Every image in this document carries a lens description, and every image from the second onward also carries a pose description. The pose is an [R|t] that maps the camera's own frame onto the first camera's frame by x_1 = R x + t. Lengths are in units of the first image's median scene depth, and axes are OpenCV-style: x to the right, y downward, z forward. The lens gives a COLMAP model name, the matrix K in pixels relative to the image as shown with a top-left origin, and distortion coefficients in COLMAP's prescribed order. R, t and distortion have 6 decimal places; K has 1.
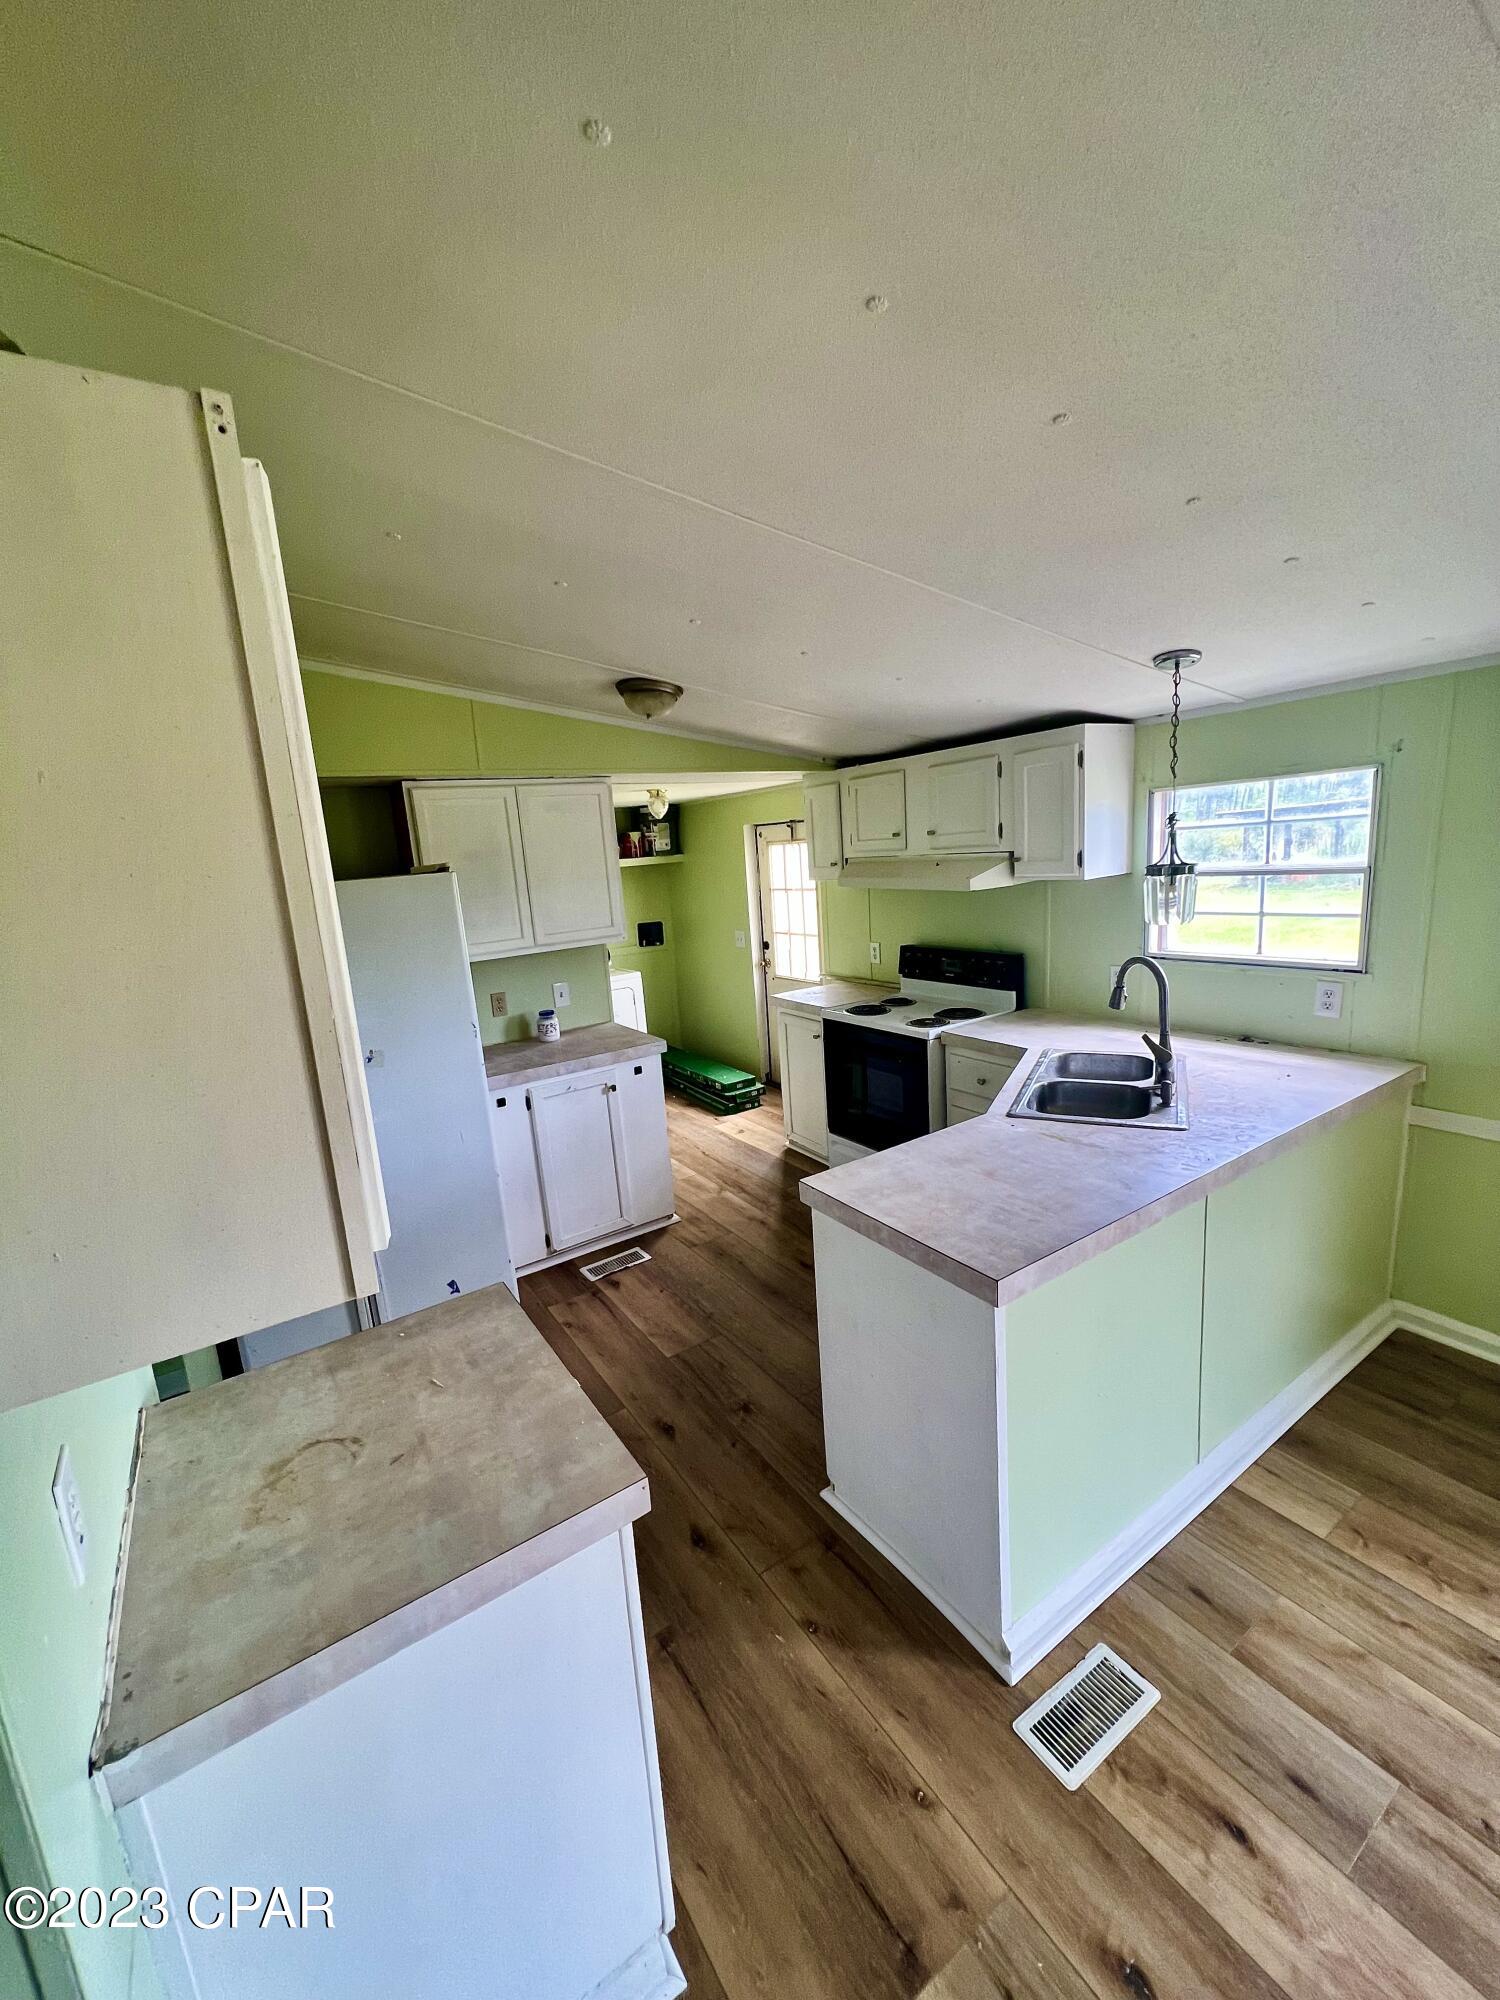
lens RADIAL K [[798.5, 0, 750.0], [0, 798.5, 1000.0], [0, 0, 1]] dist [0.000485, 0.000149]
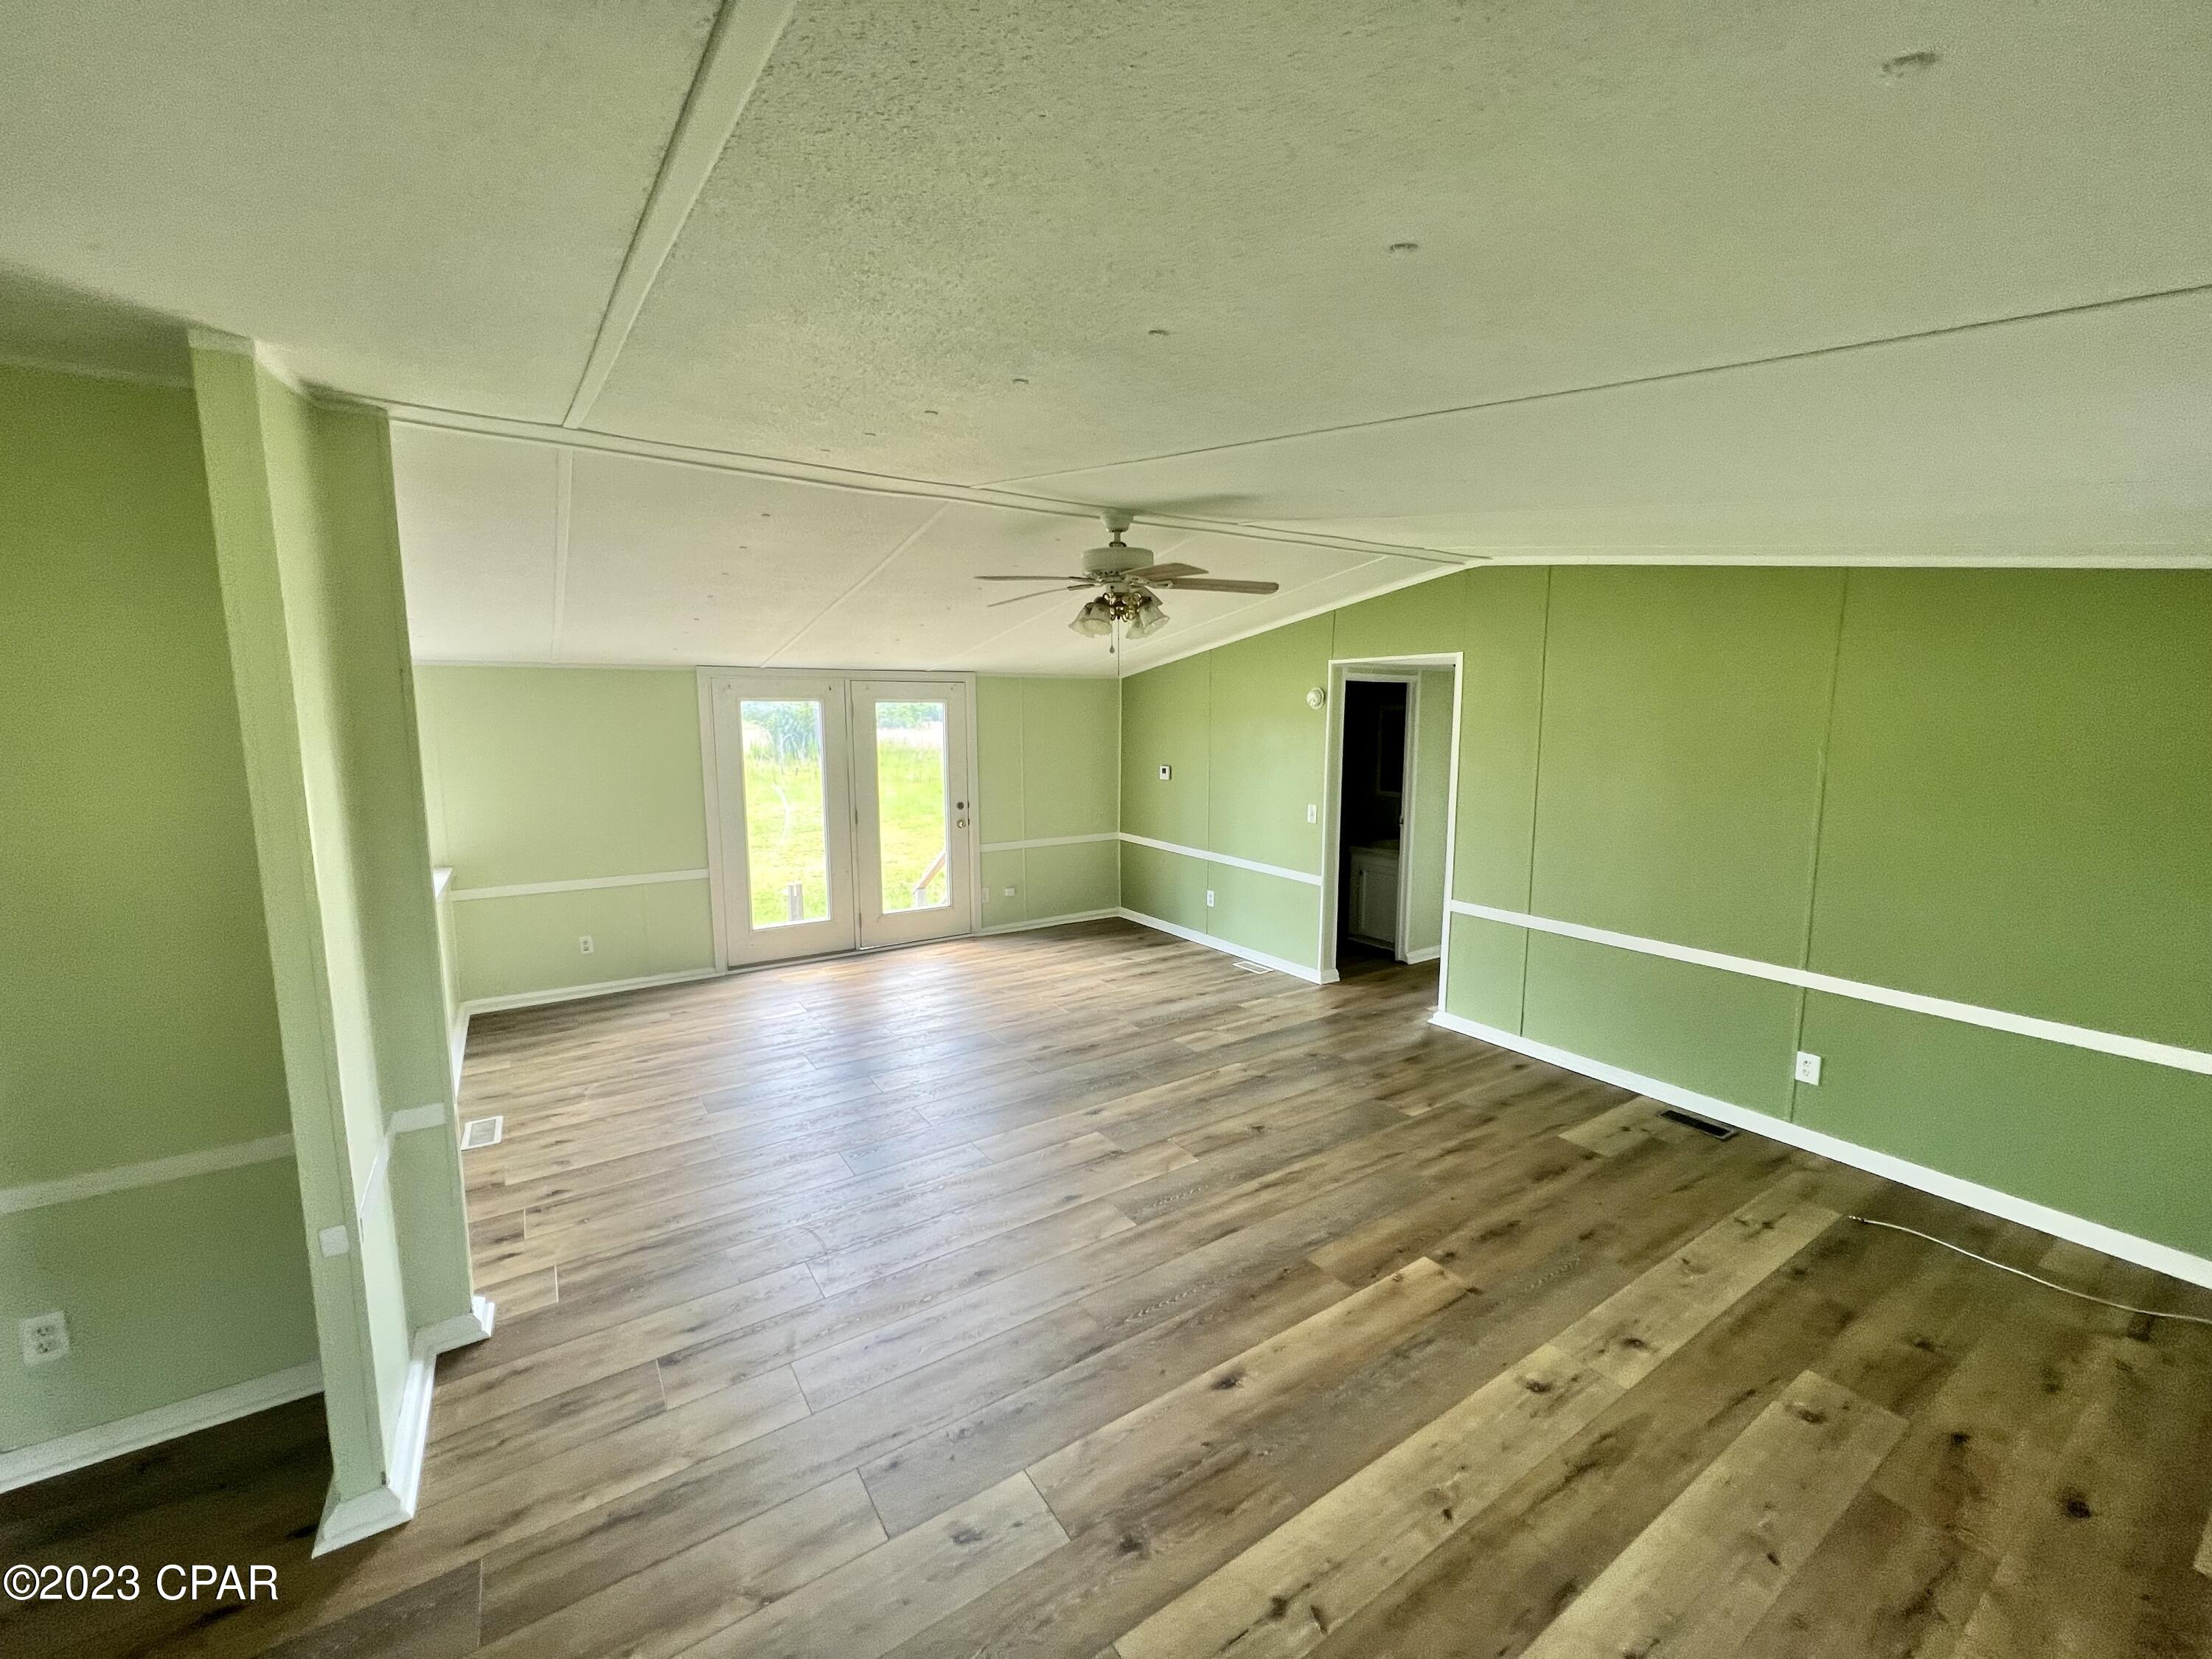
lens RADIAL K [[886.9, 0, 1106.0], [0, 886.9, 829.5], [0, 0, 1]] dist [-0.002383, -0.000402]
pose [[0.005056, -0.063439, 0.997973, -1.745311], [0.182769, 0.981234, 0.061449, 0.216096], [-0.983143, 0.182087, 0.016556, -0.783578]]
